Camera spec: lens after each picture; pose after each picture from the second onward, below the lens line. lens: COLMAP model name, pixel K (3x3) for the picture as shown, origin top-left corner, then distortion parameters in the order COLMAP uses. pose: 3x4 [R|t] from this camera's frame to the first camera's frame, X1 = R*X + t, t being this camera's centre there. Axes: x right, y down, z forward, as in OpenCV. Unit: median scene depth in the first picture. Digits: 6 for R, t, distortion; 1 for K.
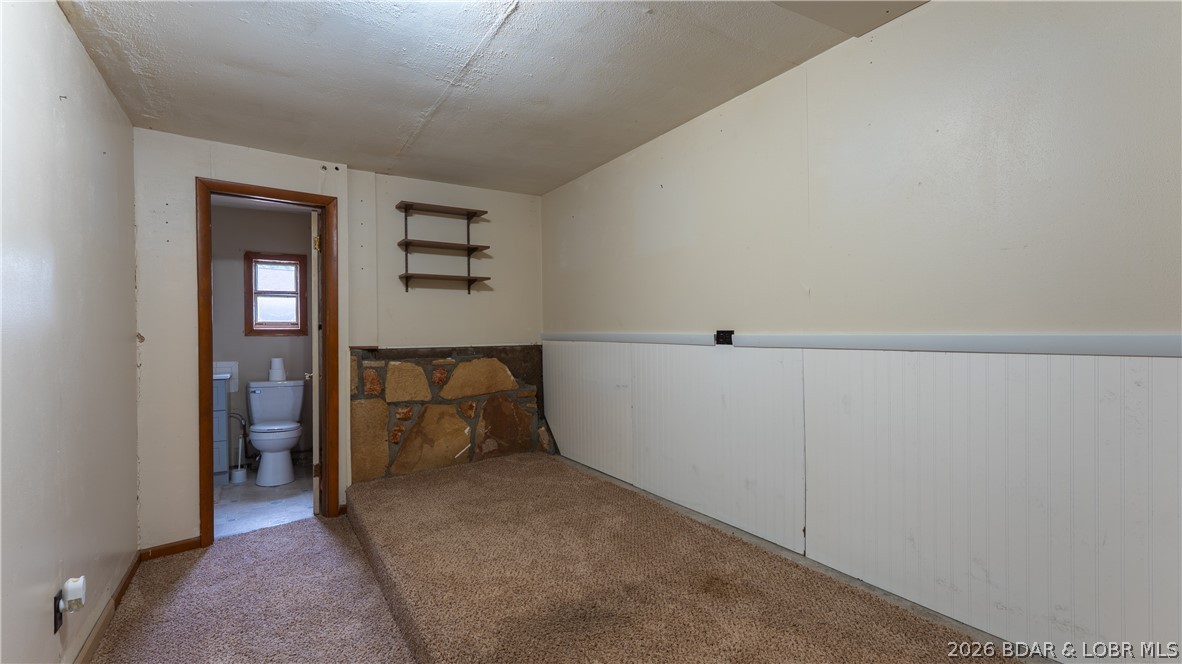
lens RADIAL K [[489.8, 0, 585.2], [0, 489.8, 335.6], [0, 0, 1]] dist [-0.031057, -0.000046]
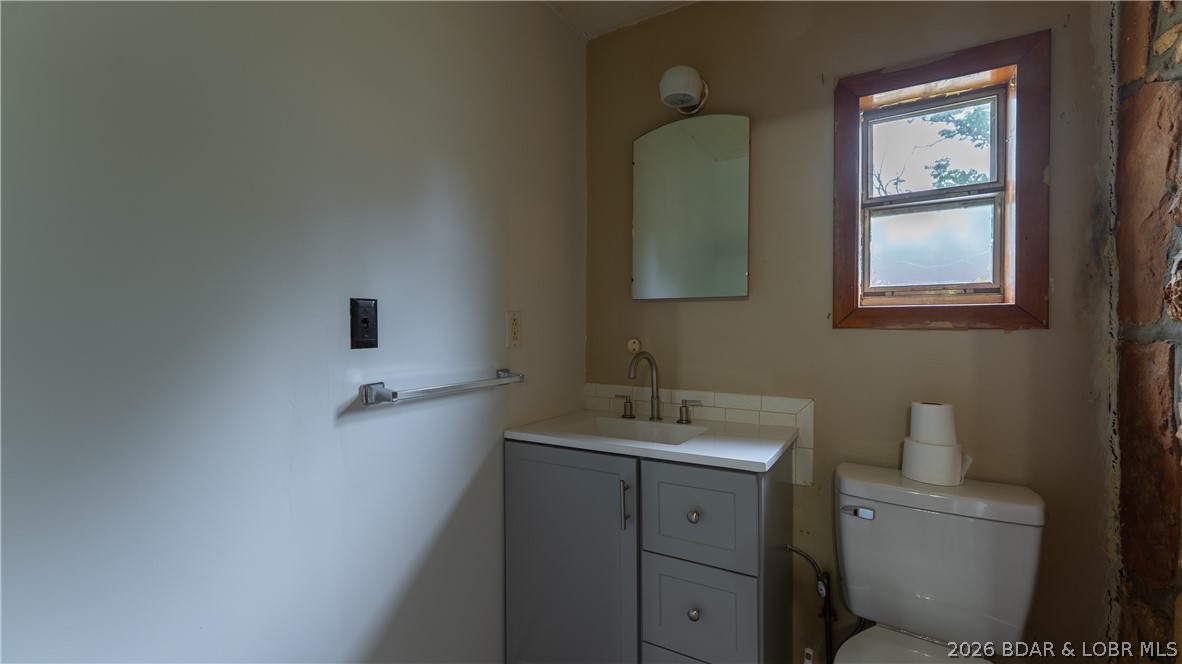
lens RADIAL K [[489.8, 0, 585.2], [0, 489.8, 335.6], [0, 0, 1]] dist [-0.031057, -0.000046]
pose [[0.437505, 0.022361, -0.898938, -0.466762], [-0.010346, 0.999750, 0.019833, 0.000939], [0.899156, 0.000623, 0.437627, 0.681083]]
